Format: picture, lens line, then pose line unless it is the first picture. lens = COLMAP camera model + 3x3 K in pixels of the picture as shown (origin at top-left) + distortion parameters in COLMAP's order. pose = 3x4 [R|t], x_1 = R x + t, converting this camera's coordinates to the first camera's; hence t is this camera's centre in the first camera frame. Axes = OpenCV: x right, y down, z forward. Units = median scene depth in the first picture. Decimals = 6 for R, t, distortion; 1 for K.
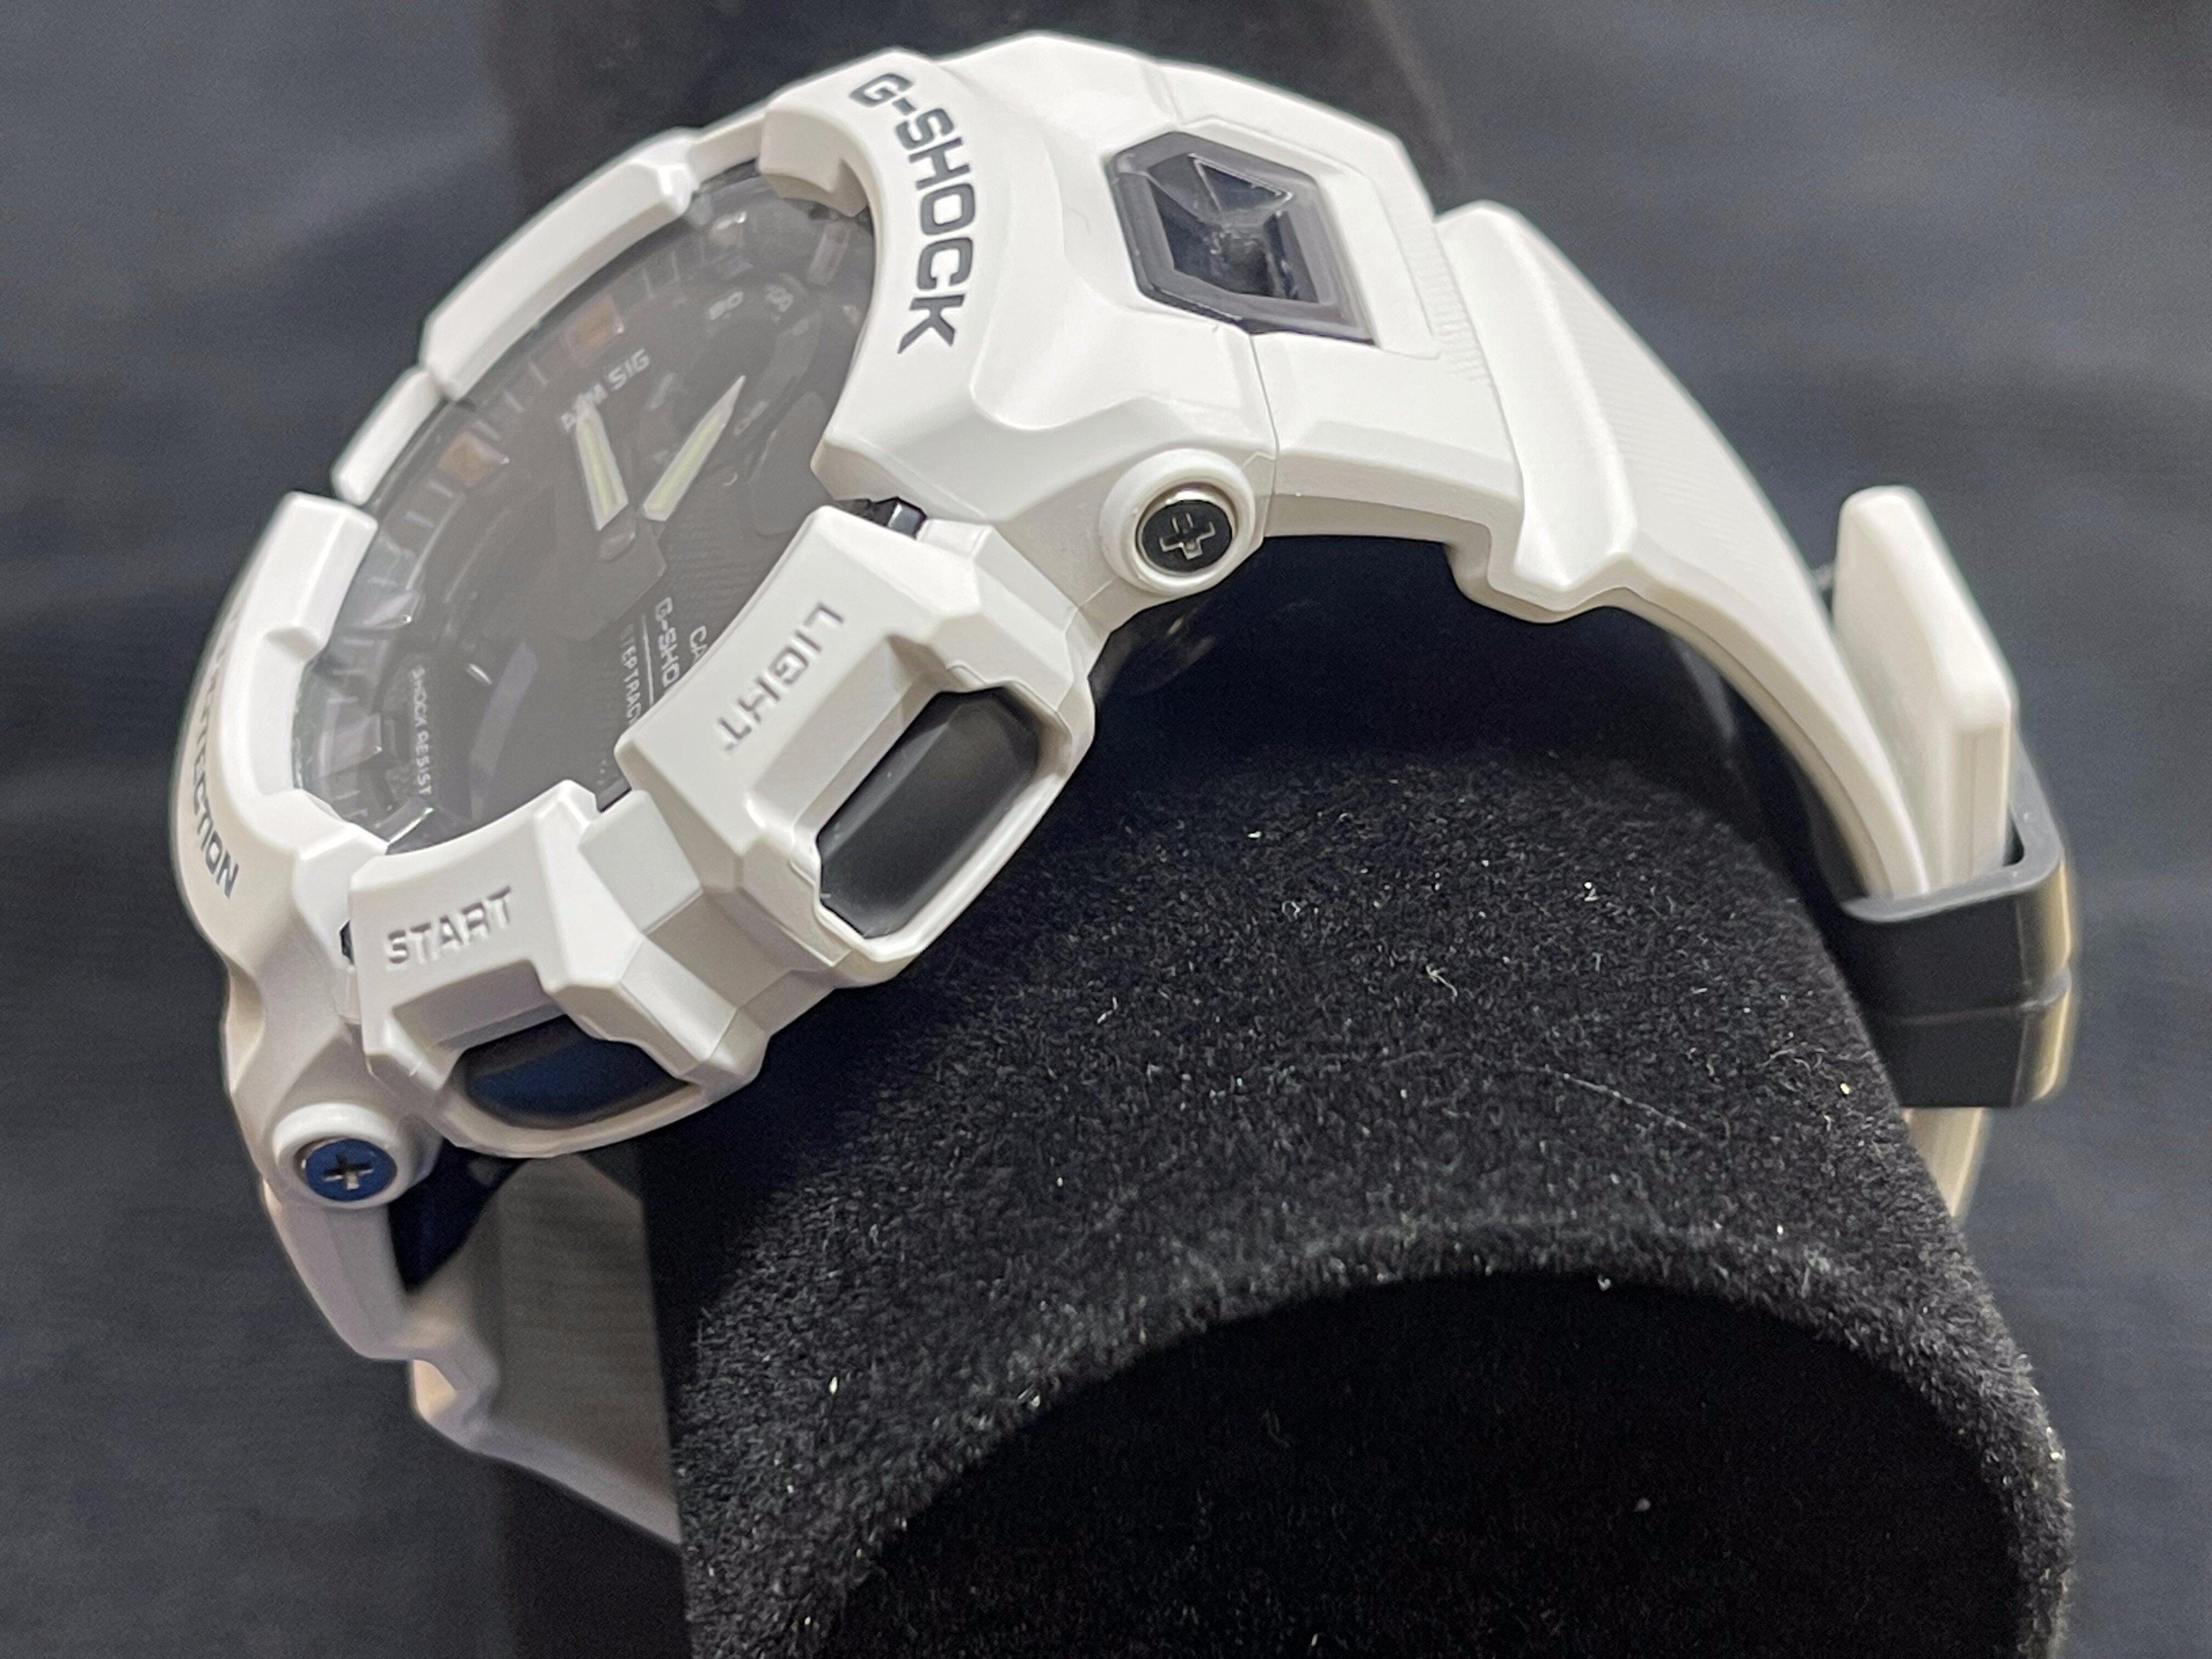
lens RADIAL K [[4105.0, 0, 1106.0], [0, 4105.0, 829.5], [0, 0, 1]] dist [0.253754, -0.032099]
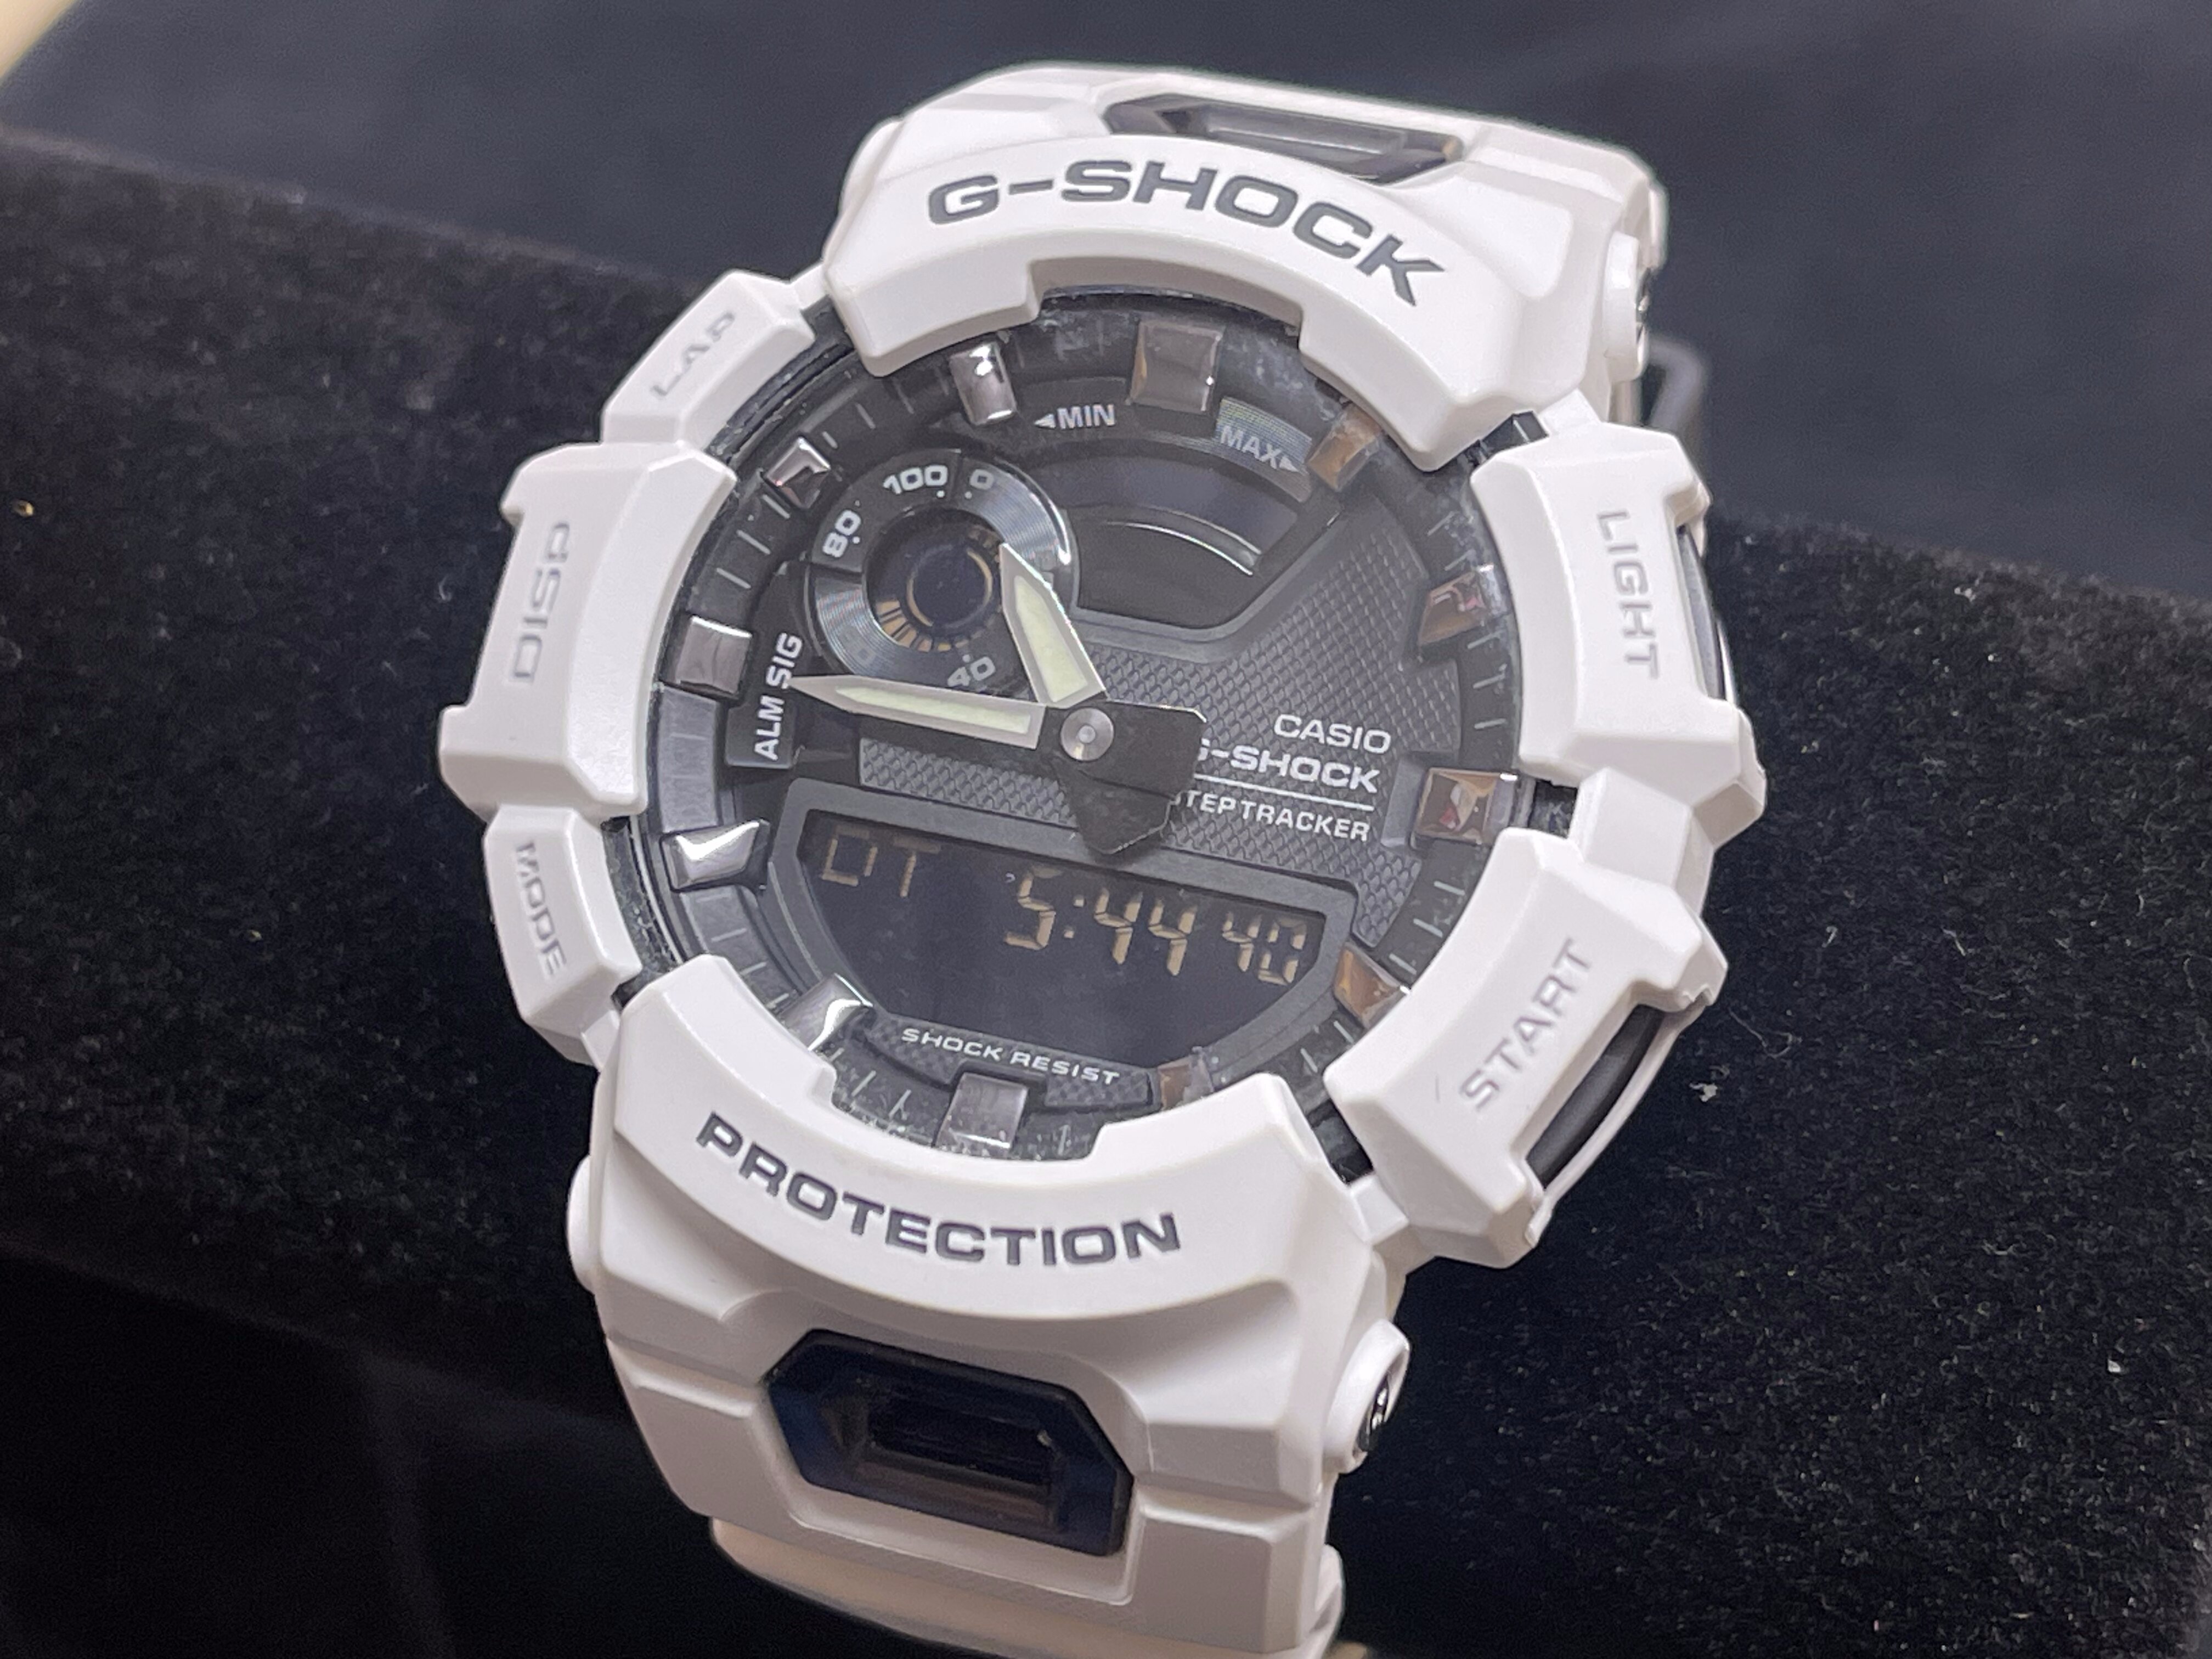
lens RADIAL K [[4105.0, 0, 1106.0], [0, 4105.0, 829.5], [0, 0, 1]] dist [0.253754, -0.032099]
pose [[0.469661, -0.561893, 0.680951, -0.820518], [0.580670, 0.777604, 0.241152, -0.295699], [-0.665012, 0.282148, 0.691485, 0.388339]]
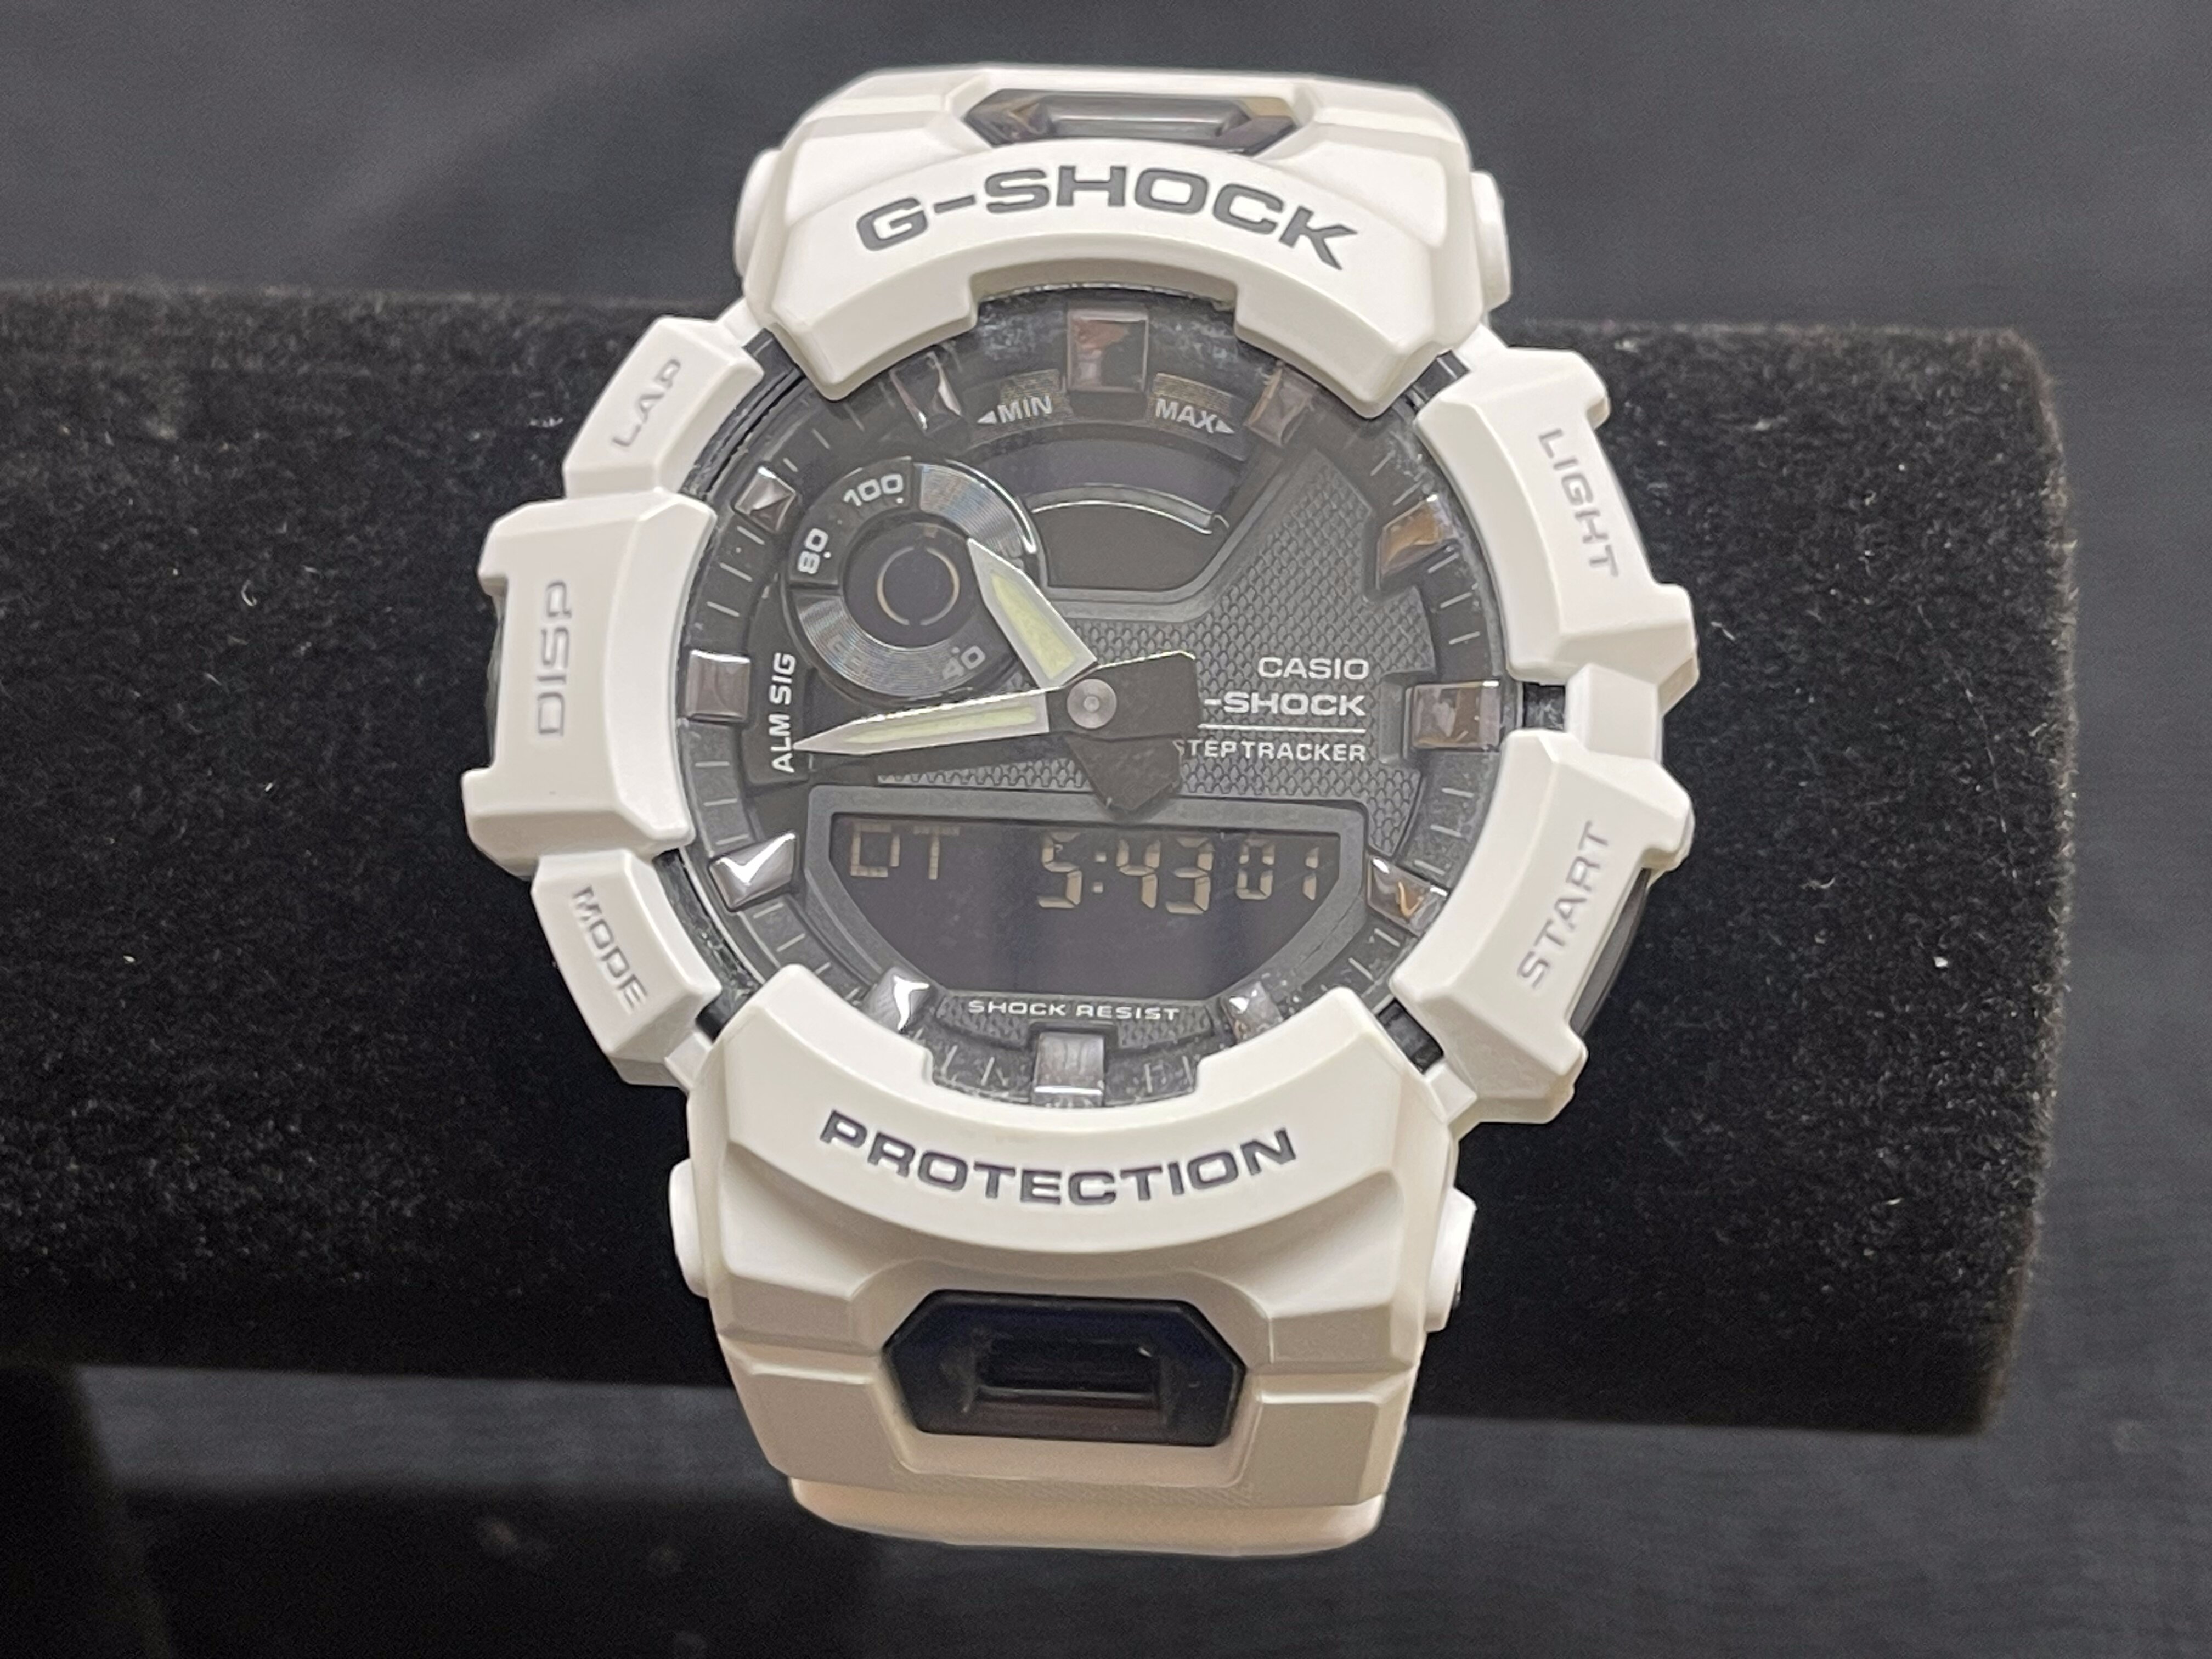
lens RADIAL K [[4105.0, 0, 1106.0], [0, 4105.0, 829.5], [0, 0, 1]] dist [0.253754, -0.032099]
pose [[0.231924, -0.647770, 0.725676, -0.931518], [0.634436, 0.666235, 0.391946, -0.473846], [-0.737361, 0.369493, 0.565485, 0.476678]]
